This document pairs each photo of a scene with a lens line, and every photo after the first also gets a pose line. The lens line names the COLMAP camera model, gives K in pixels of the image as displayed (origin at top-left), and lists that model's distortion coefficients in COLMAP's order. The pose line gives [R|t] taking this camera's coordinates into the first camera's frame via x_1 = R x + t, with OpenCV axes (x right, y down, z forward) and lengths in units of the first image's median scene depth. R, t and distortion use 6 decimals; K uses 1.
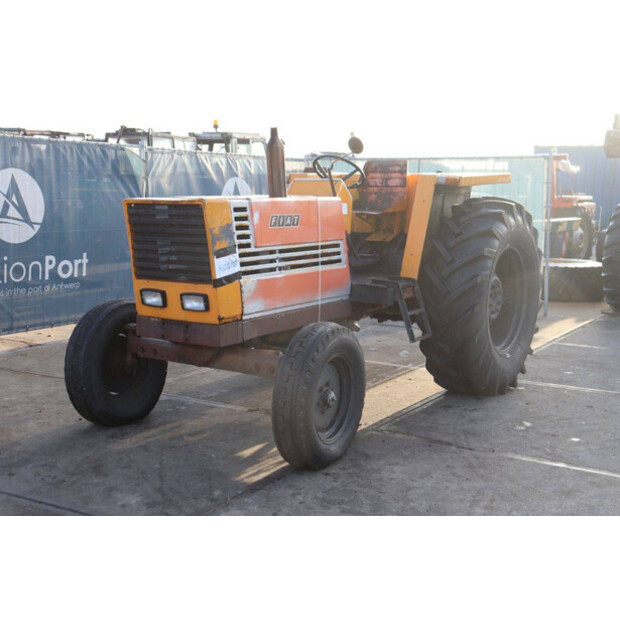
lens RADIAL K [[888.1, 0, 310.0], [0, 888.1, 310.0], [0, 0, 1]] dist [0.109081, 0.048418]
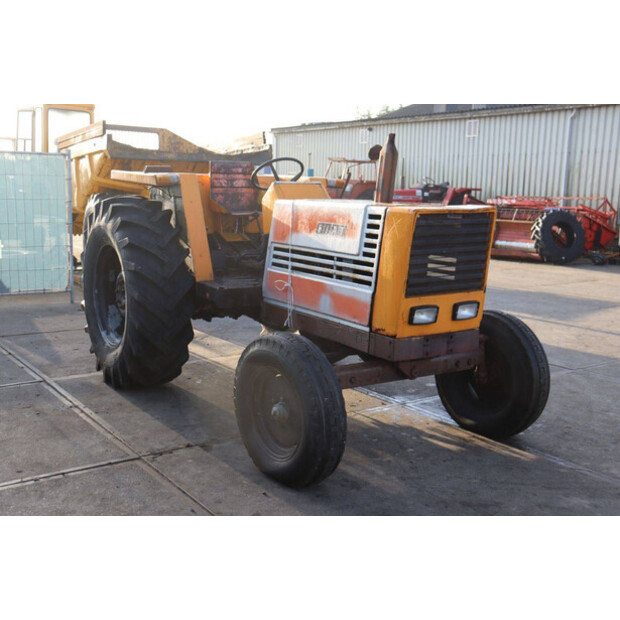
lens RADIAL K [[739.2, 0, 310.0], [0, 739.2, 310.0], [0, 0, 1]] dist [0.017872, 0.010774]
pose [[0.395014, -0.154004, 0.905675, -0.837694], [0.113870, 0.986454, 0.118075, -0.112356], [-0.911591, 0.056488, 0.407200, 0.725690]]
